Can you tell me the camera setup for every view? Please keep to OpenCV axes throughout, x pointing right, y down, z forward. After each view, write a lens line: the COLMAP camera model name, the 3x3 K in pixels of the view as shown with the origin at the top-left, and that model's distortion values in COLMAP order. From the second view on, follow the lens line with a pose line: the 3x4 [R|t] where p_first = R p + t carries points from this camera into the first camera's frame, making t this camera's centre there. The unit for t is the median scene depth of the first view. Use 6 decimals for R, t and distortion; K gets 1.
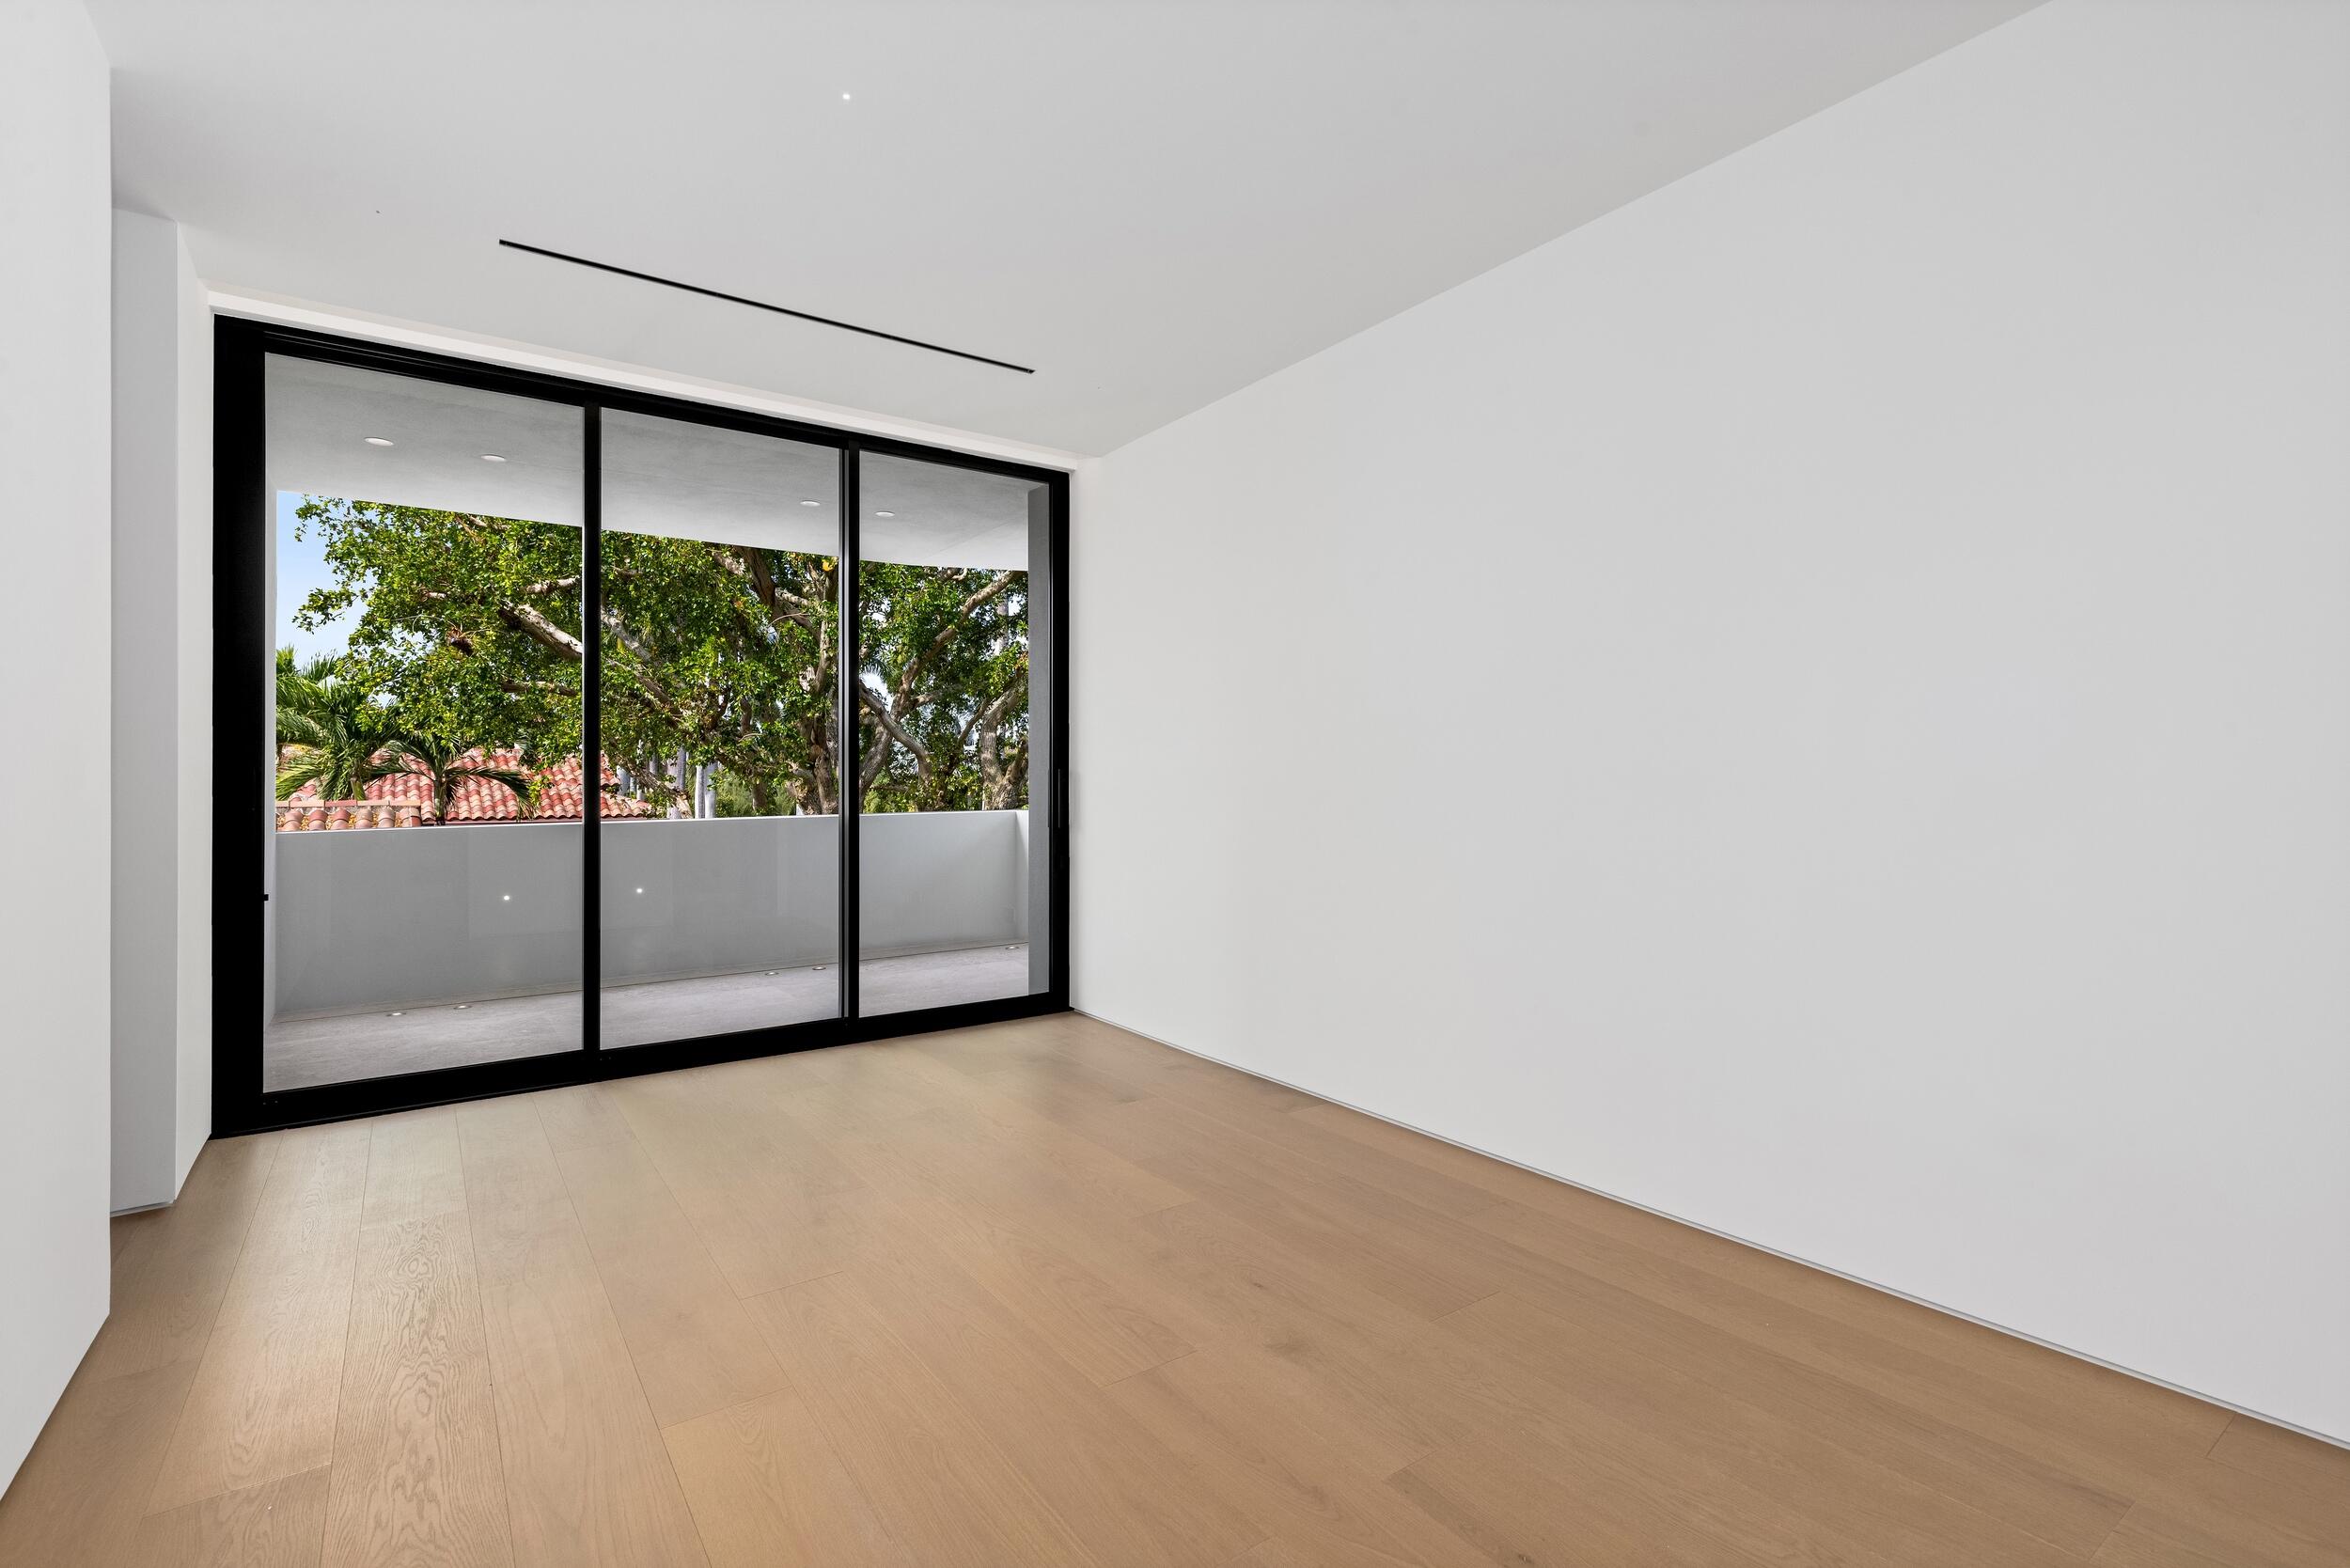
lens RADIAL K [[1059.1, 0, 1170.6], [0, 1059.1, 776.7], [0, 0, 1]] dist [-0.001016, -0.000648]
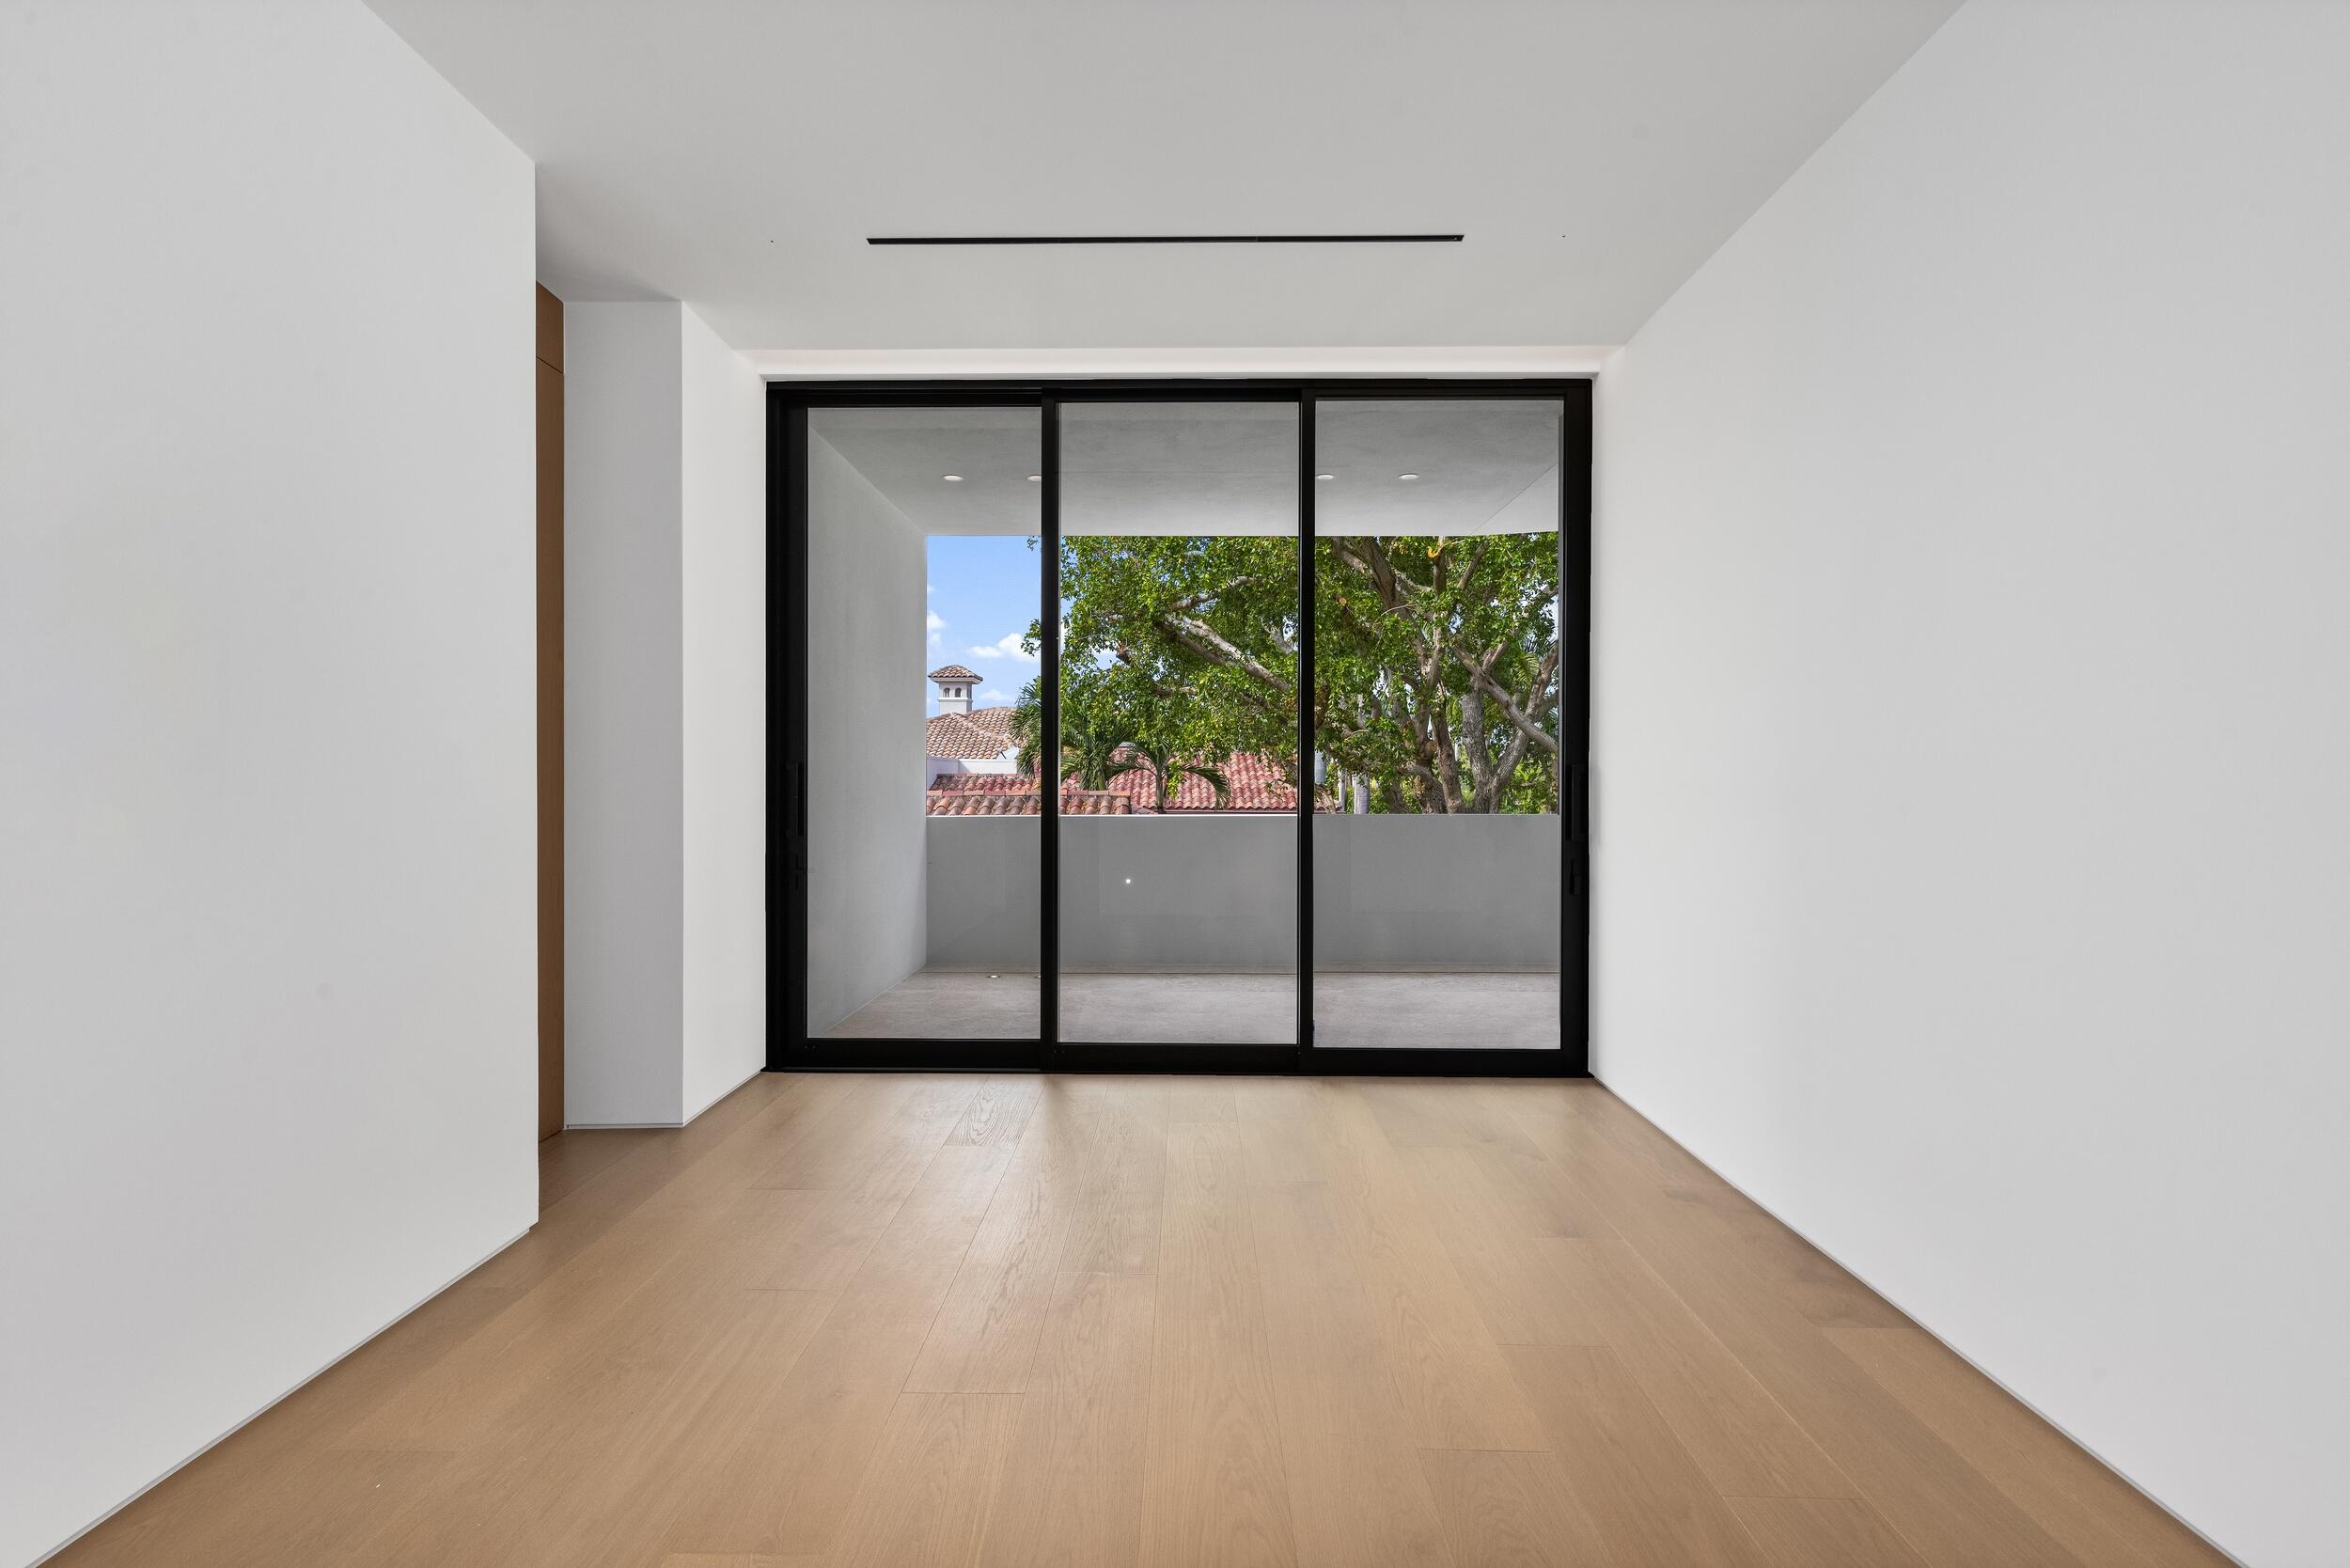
lens RADIAL K [[1059.1, 0, 1173.9], [0, 1059.1, 782.8], [0, 0, 1]] dist [-0.001016, -0.000648]
pose [[0.806229, 0.010791, -0.591505, 0.054152], [-0.006104, 0.999932, 0.009923, -0.000061], [0.591572, -0.004389, 0.806240, 0.094015]]
